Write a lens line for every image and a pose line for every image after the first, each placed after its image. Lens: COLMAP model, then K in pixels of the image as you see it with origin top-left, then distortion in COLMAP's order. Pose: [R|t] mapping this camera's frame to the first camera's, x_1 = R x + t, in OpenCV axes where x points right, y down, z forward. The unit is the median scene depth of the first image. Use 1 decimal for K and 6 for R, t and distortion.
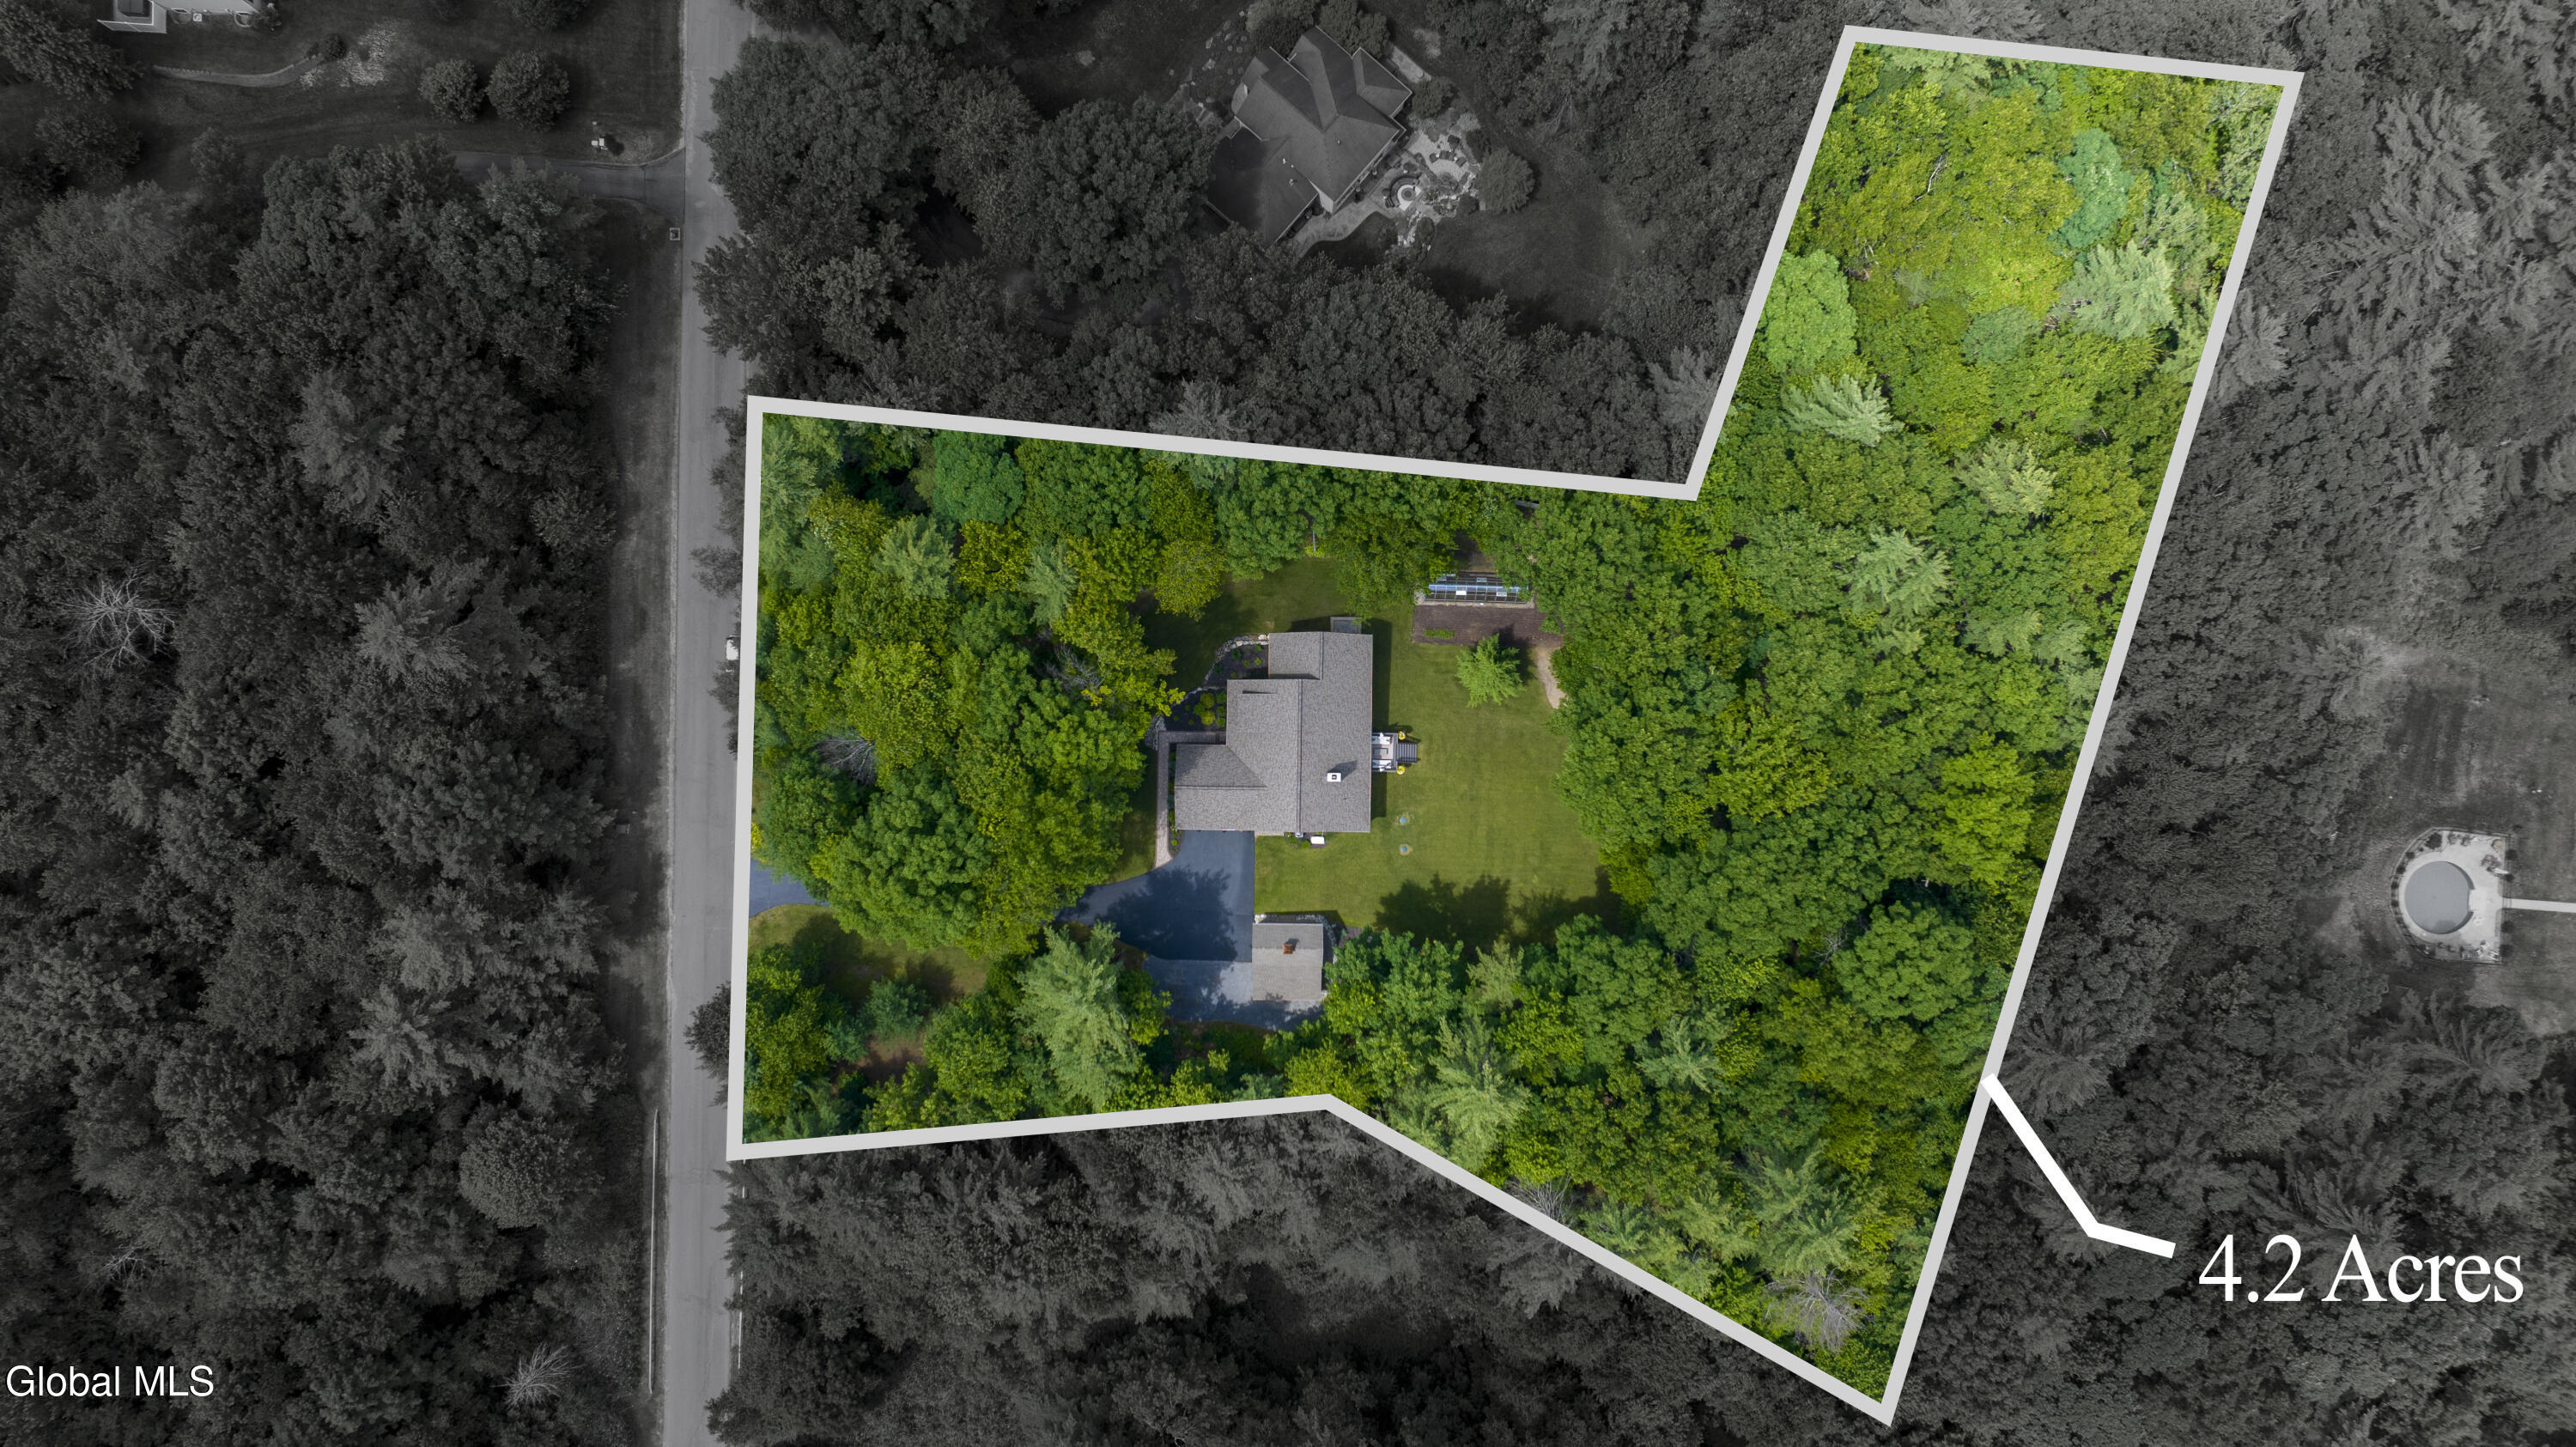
lens RADIAL K [[1803.0, 0, 1288.0], [0, 1803.0, 723.5], [0, 0, 1]] dist [-0.065294, -0.000064]
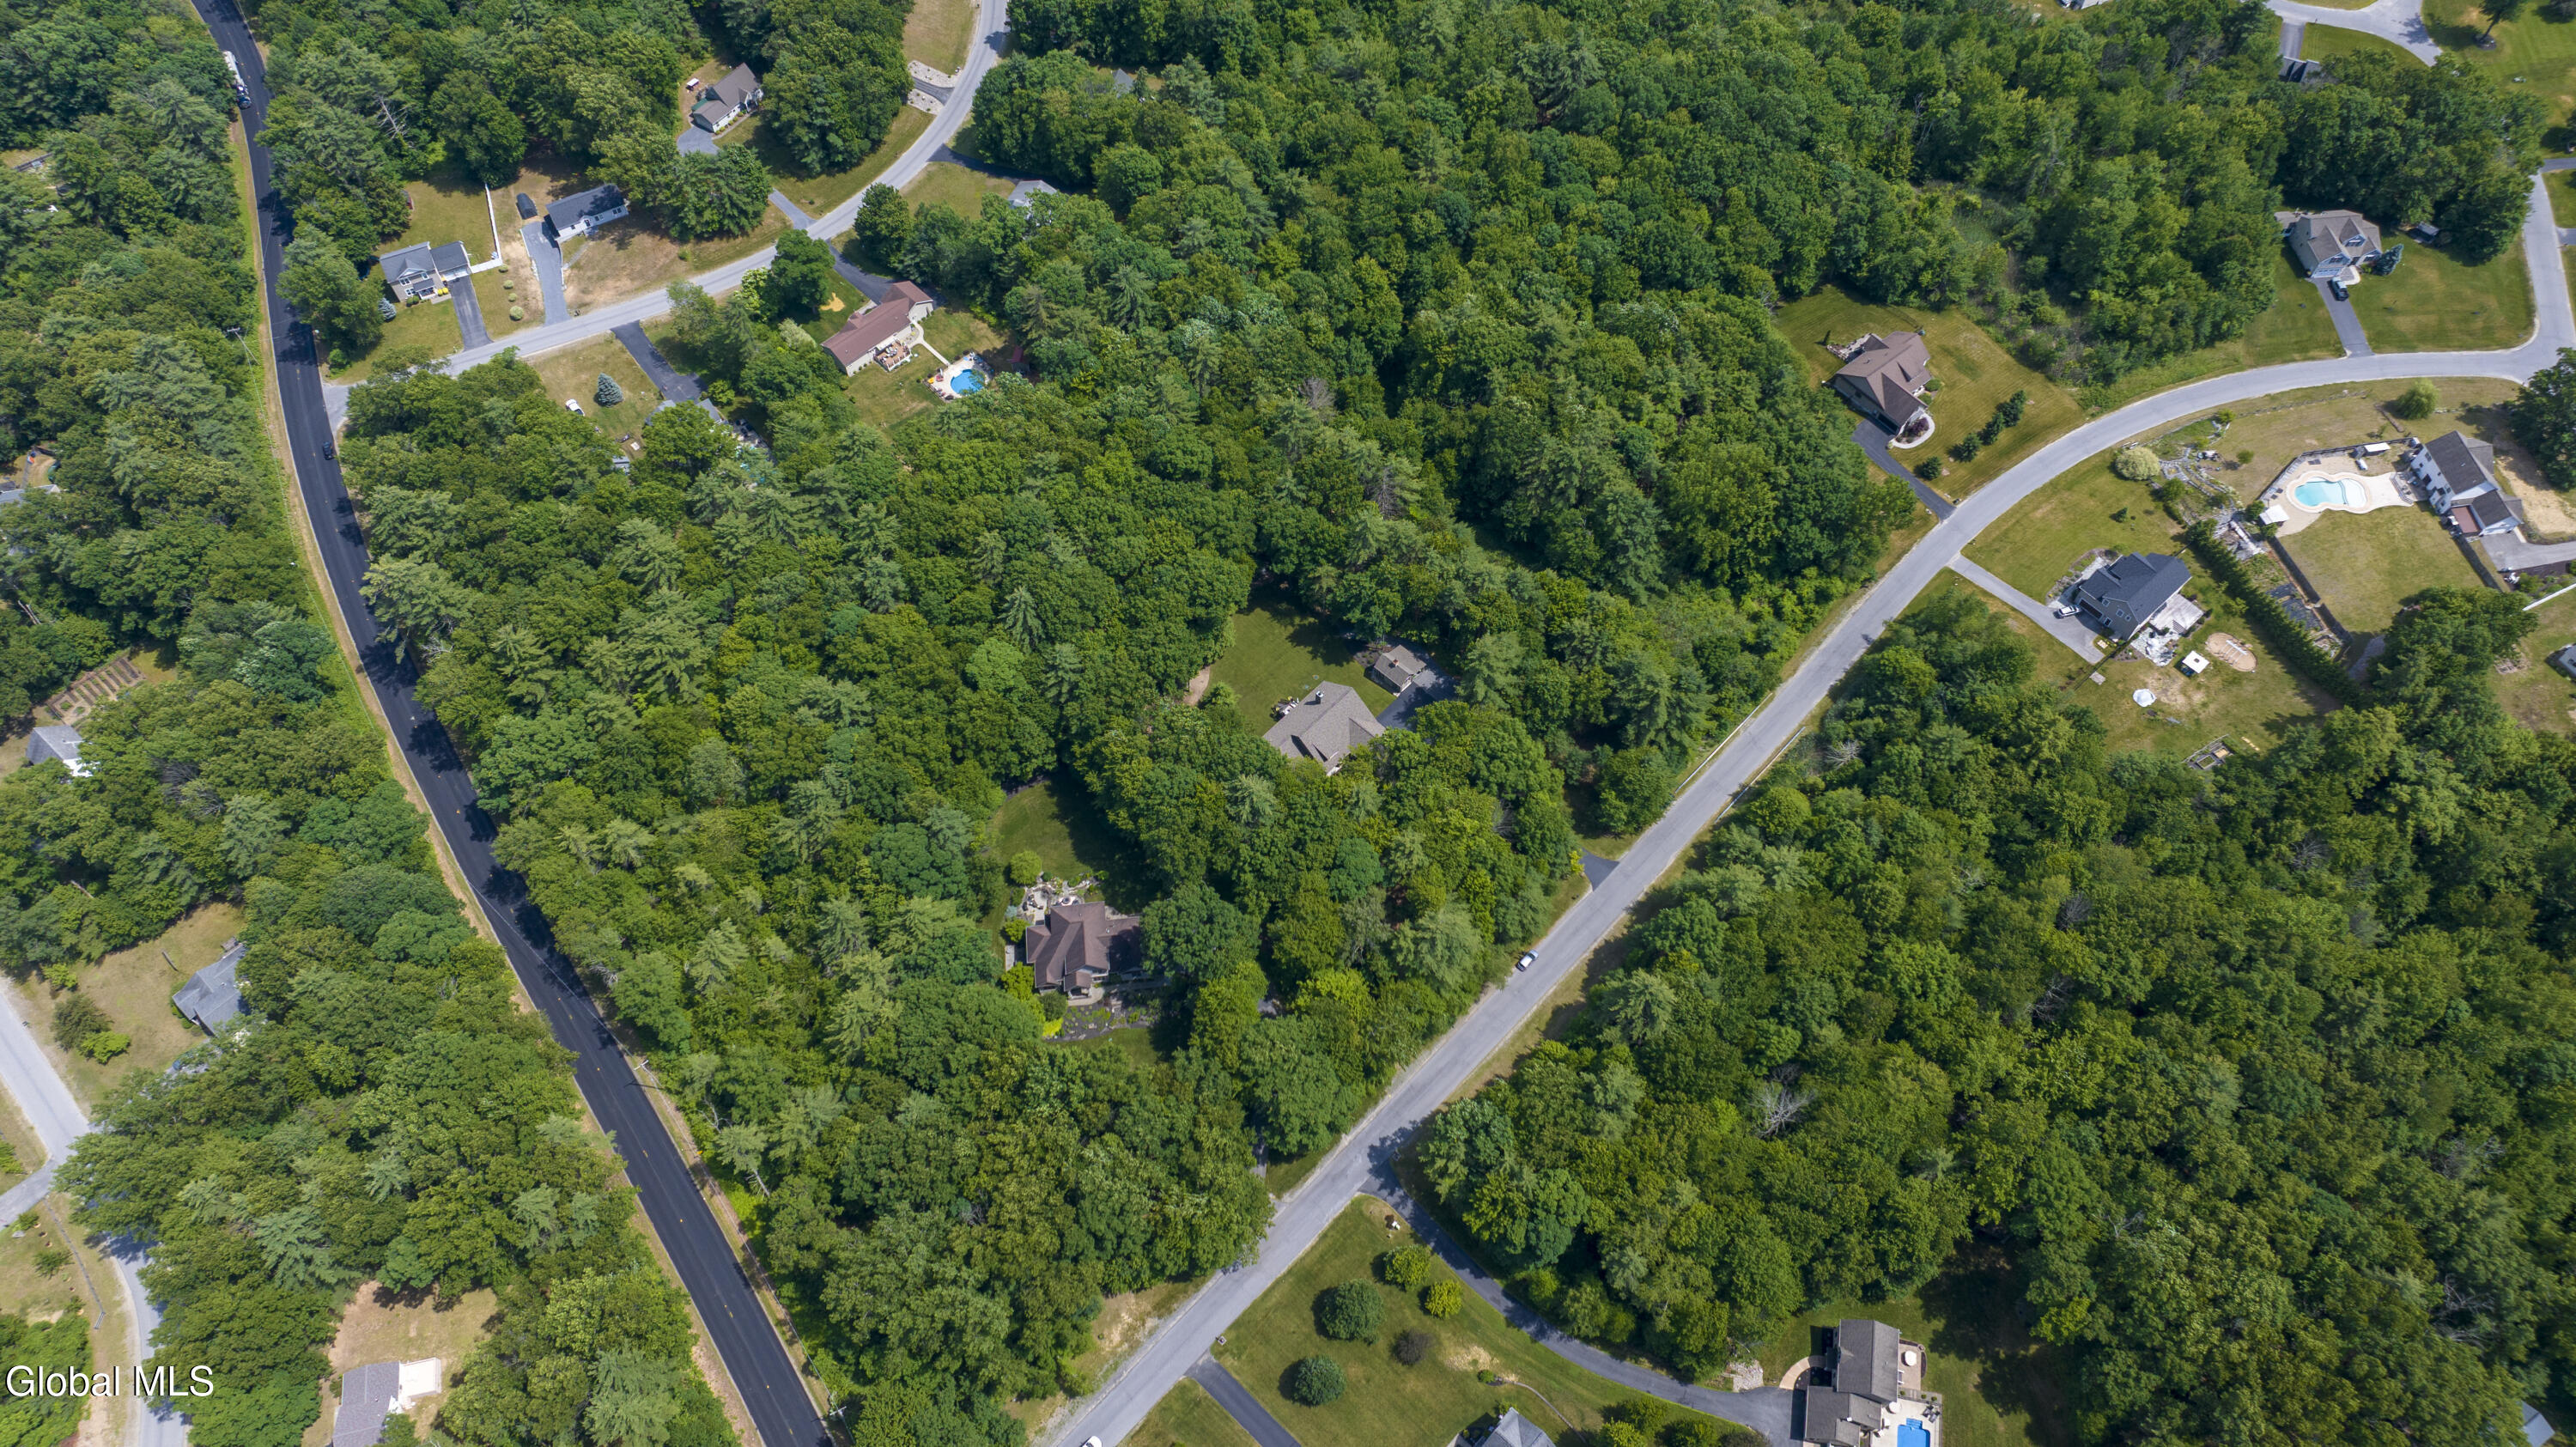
lens RADIAL K [[1803.0, 0, 1288.0], [0, 1803.0, 723.5], [0, 0, 1]] dist [-0.065294, -0.000064]
pose [[-0.738227, -0.566038, 0.366909, -0.734628], [0.674553, -0.619202, 0.401954, -0.854474], [-0.000331, 0.544233, 0.838934, -0.668655]]
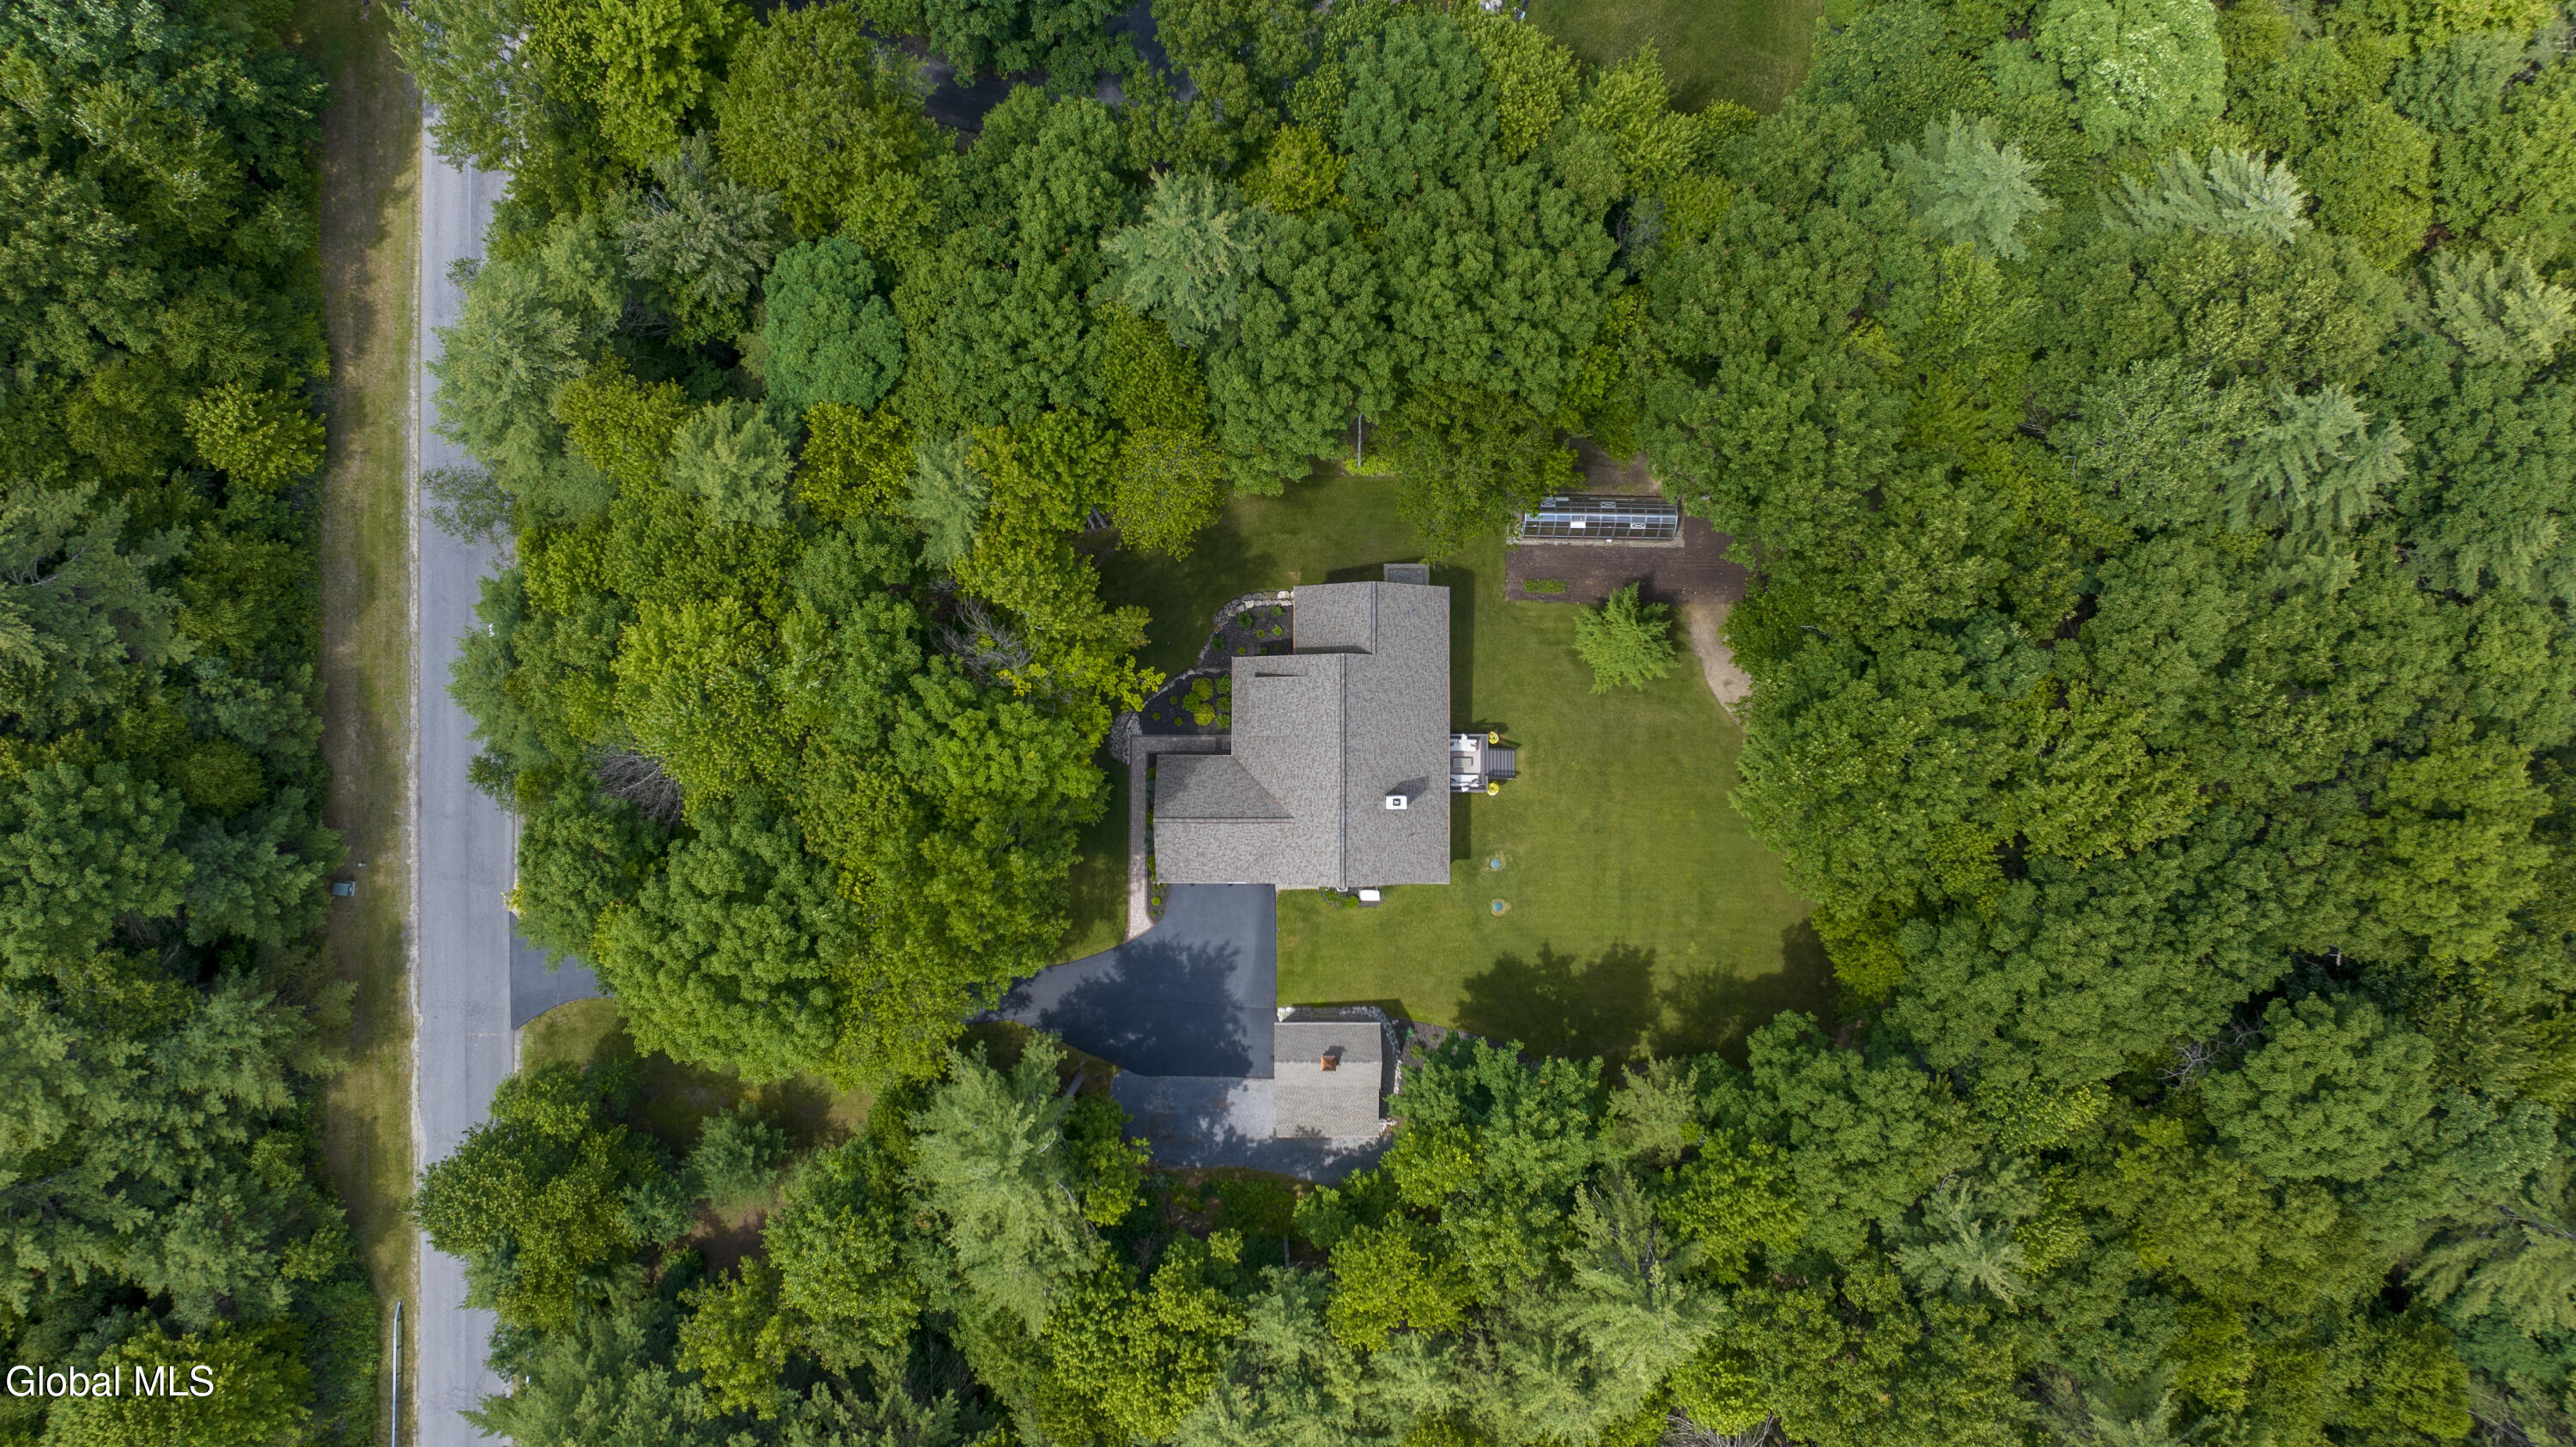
lens RADIAL K [[1803.0, 0, 1288.0], [0, 1803.0, 723.5], [0, 0, 1]] dist [-0.065294, -0.000064]
pose [[0.999886, -0.012531, -0.008384, -0.008458], [0.012488, 0.999908, -0.005270, 0.004457], [0.008450, 0.005165, 0.999951, 0.368975]]
